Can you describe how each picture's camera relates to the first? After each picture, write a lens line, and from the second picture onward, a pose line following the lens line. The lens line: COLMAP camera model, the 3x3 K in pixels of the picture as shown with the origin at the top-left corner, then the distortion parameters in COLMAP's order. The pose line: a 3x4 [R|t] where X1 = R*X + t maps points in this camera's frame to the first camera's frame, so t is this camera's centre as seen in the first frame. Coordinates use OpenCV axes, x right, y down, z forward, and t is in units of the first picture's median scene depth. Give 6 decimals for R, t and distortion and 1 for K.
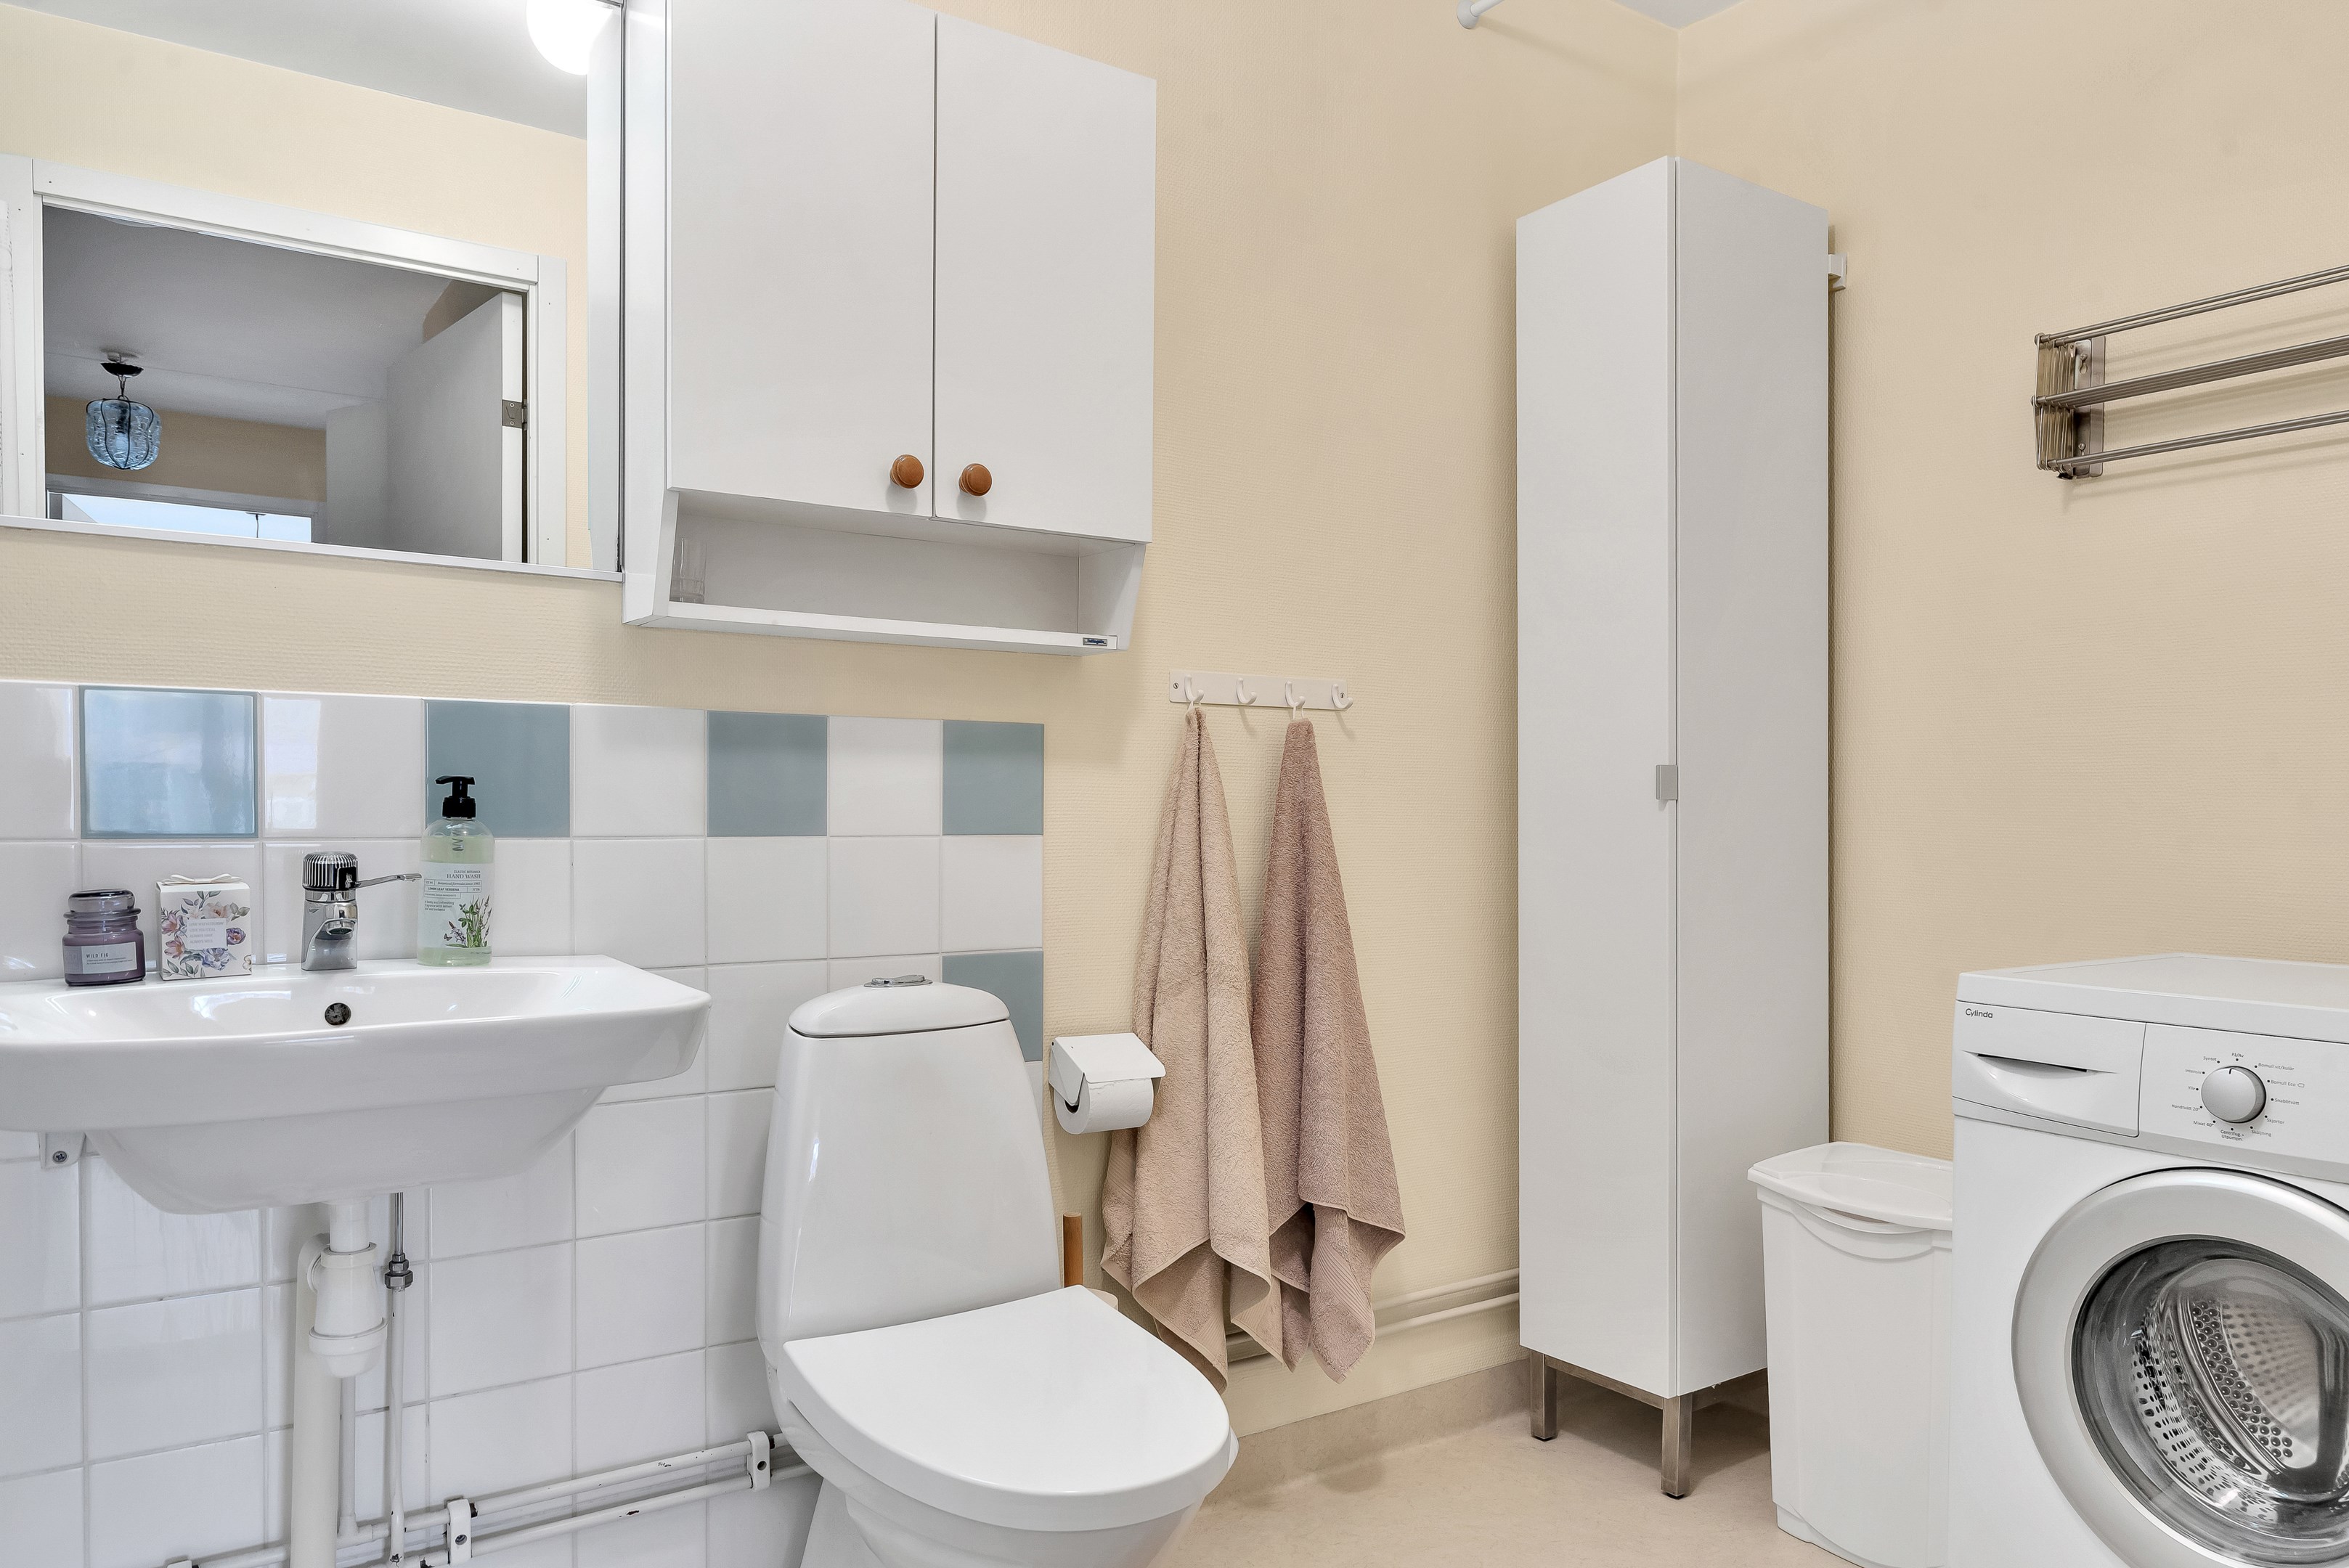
lens RADIAL K [[1461.4, 0, 1173.5], [0, 1461.4, 791.8], [0, 0, 1]] dist [-0.008589, -0.000007]
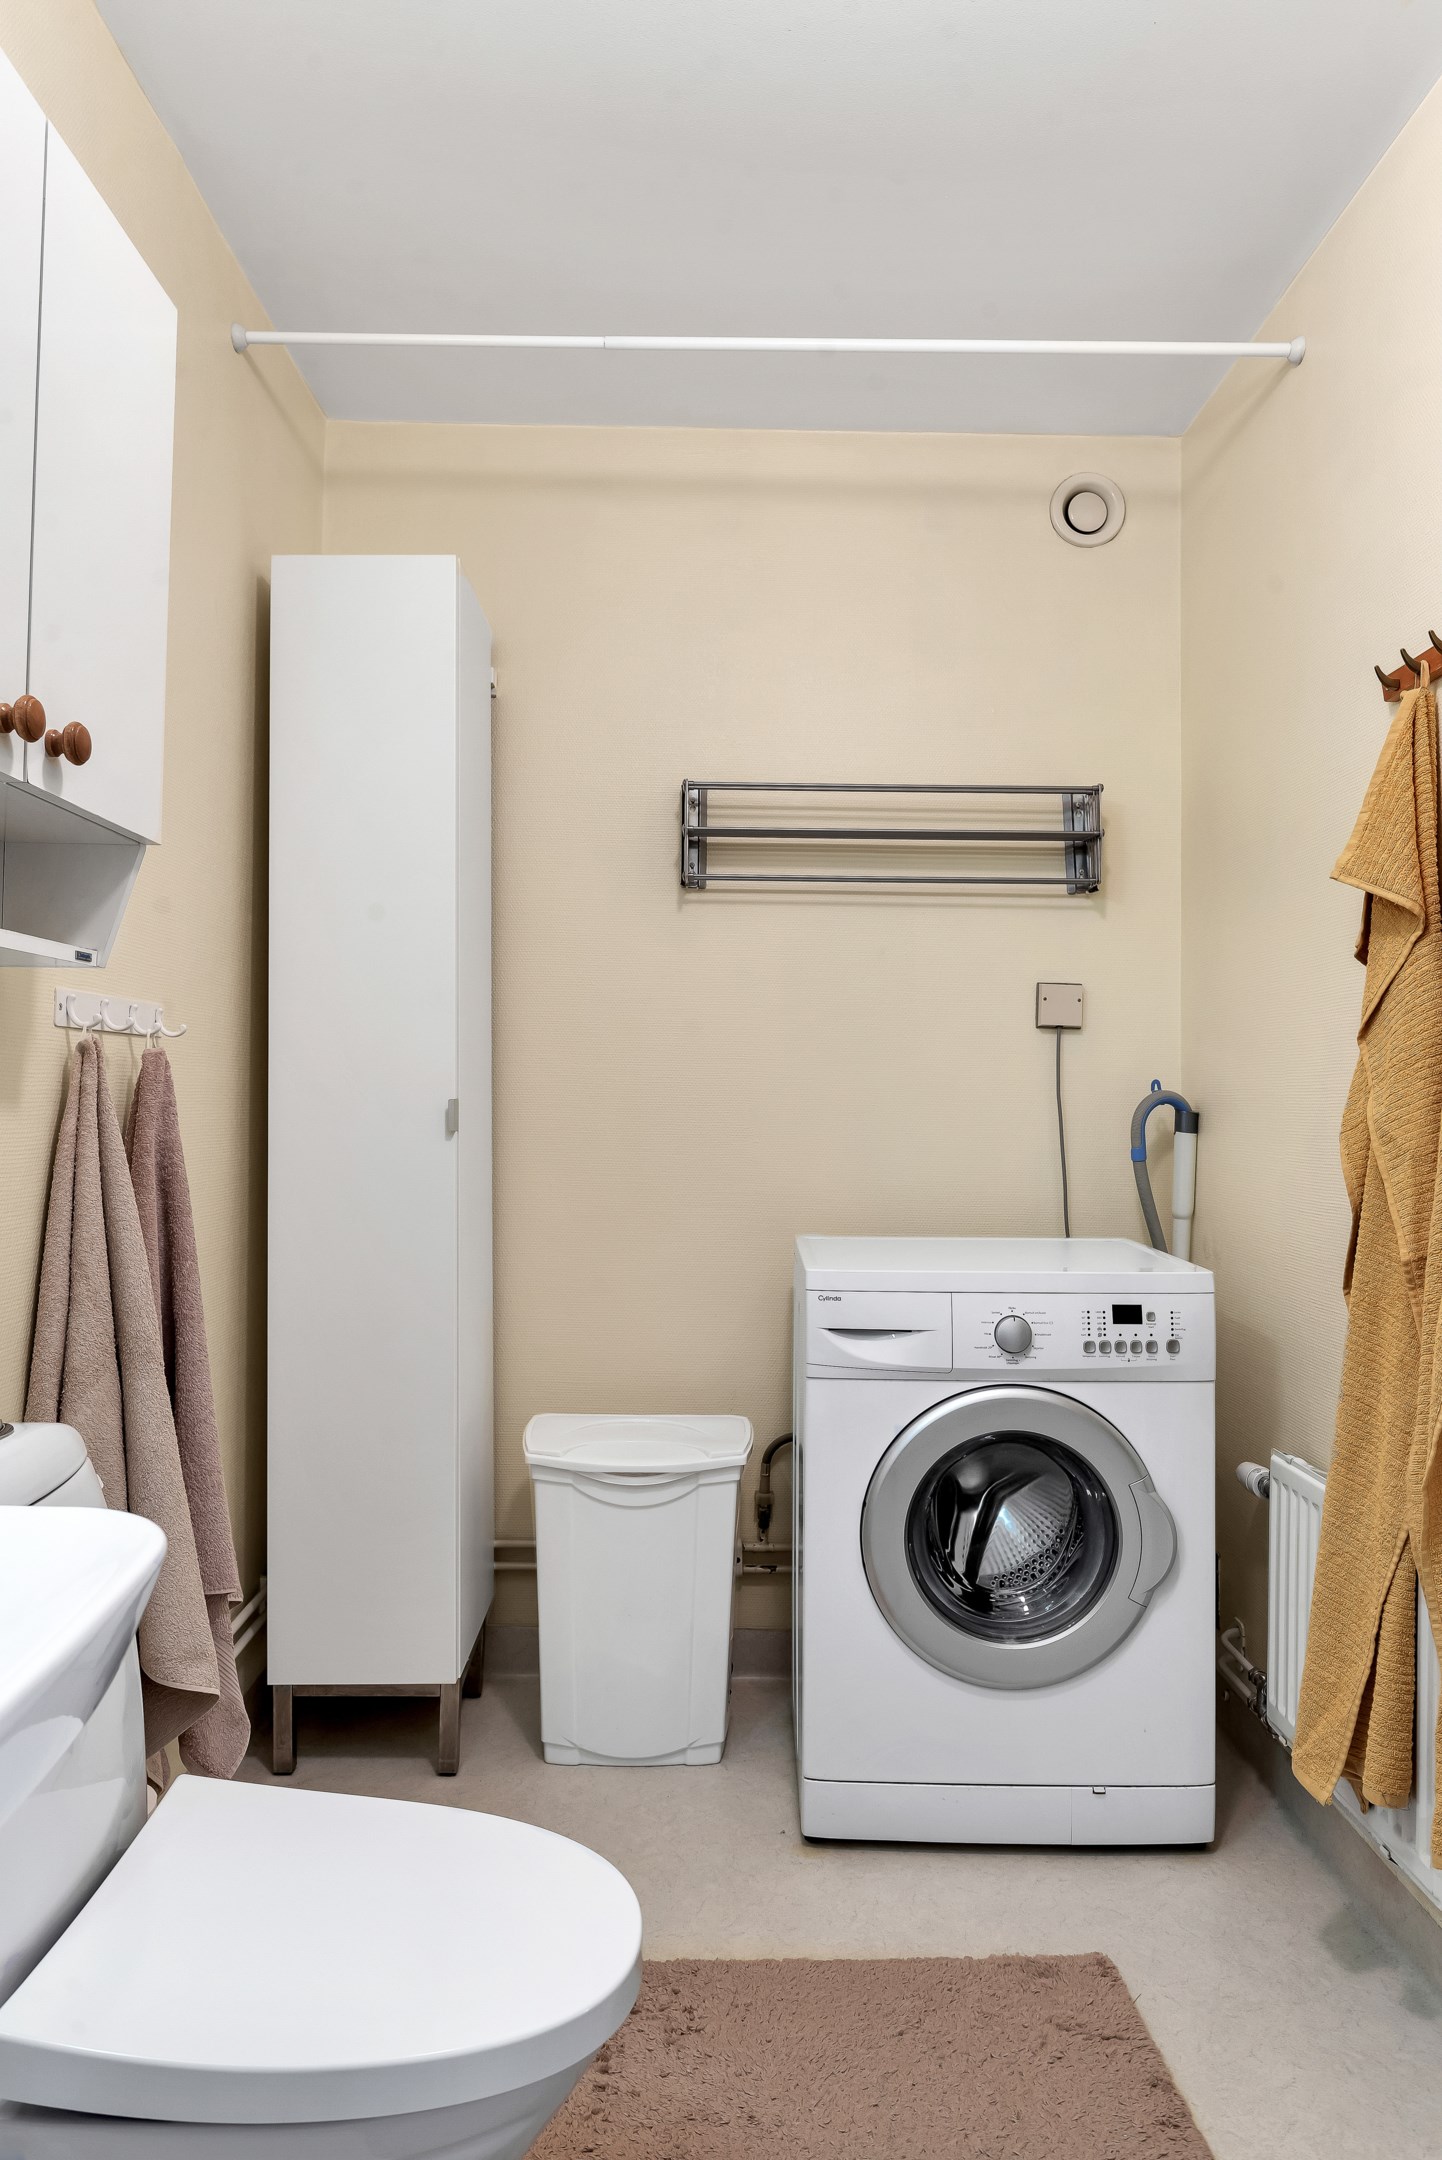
lens RADIAL K [[1344.0, 0, 699.8], [0, 1344.0, 1033.4], [0, 0, 1]] dist [-0.008589, -0.000007]
pose [[0.596446, 0.039672, 0.801672, -0.437822], [-0.010826, 0.999085, -0.041387, -0.033553], [-0.802580, 0.016006, 0.596330, 0.291643]]
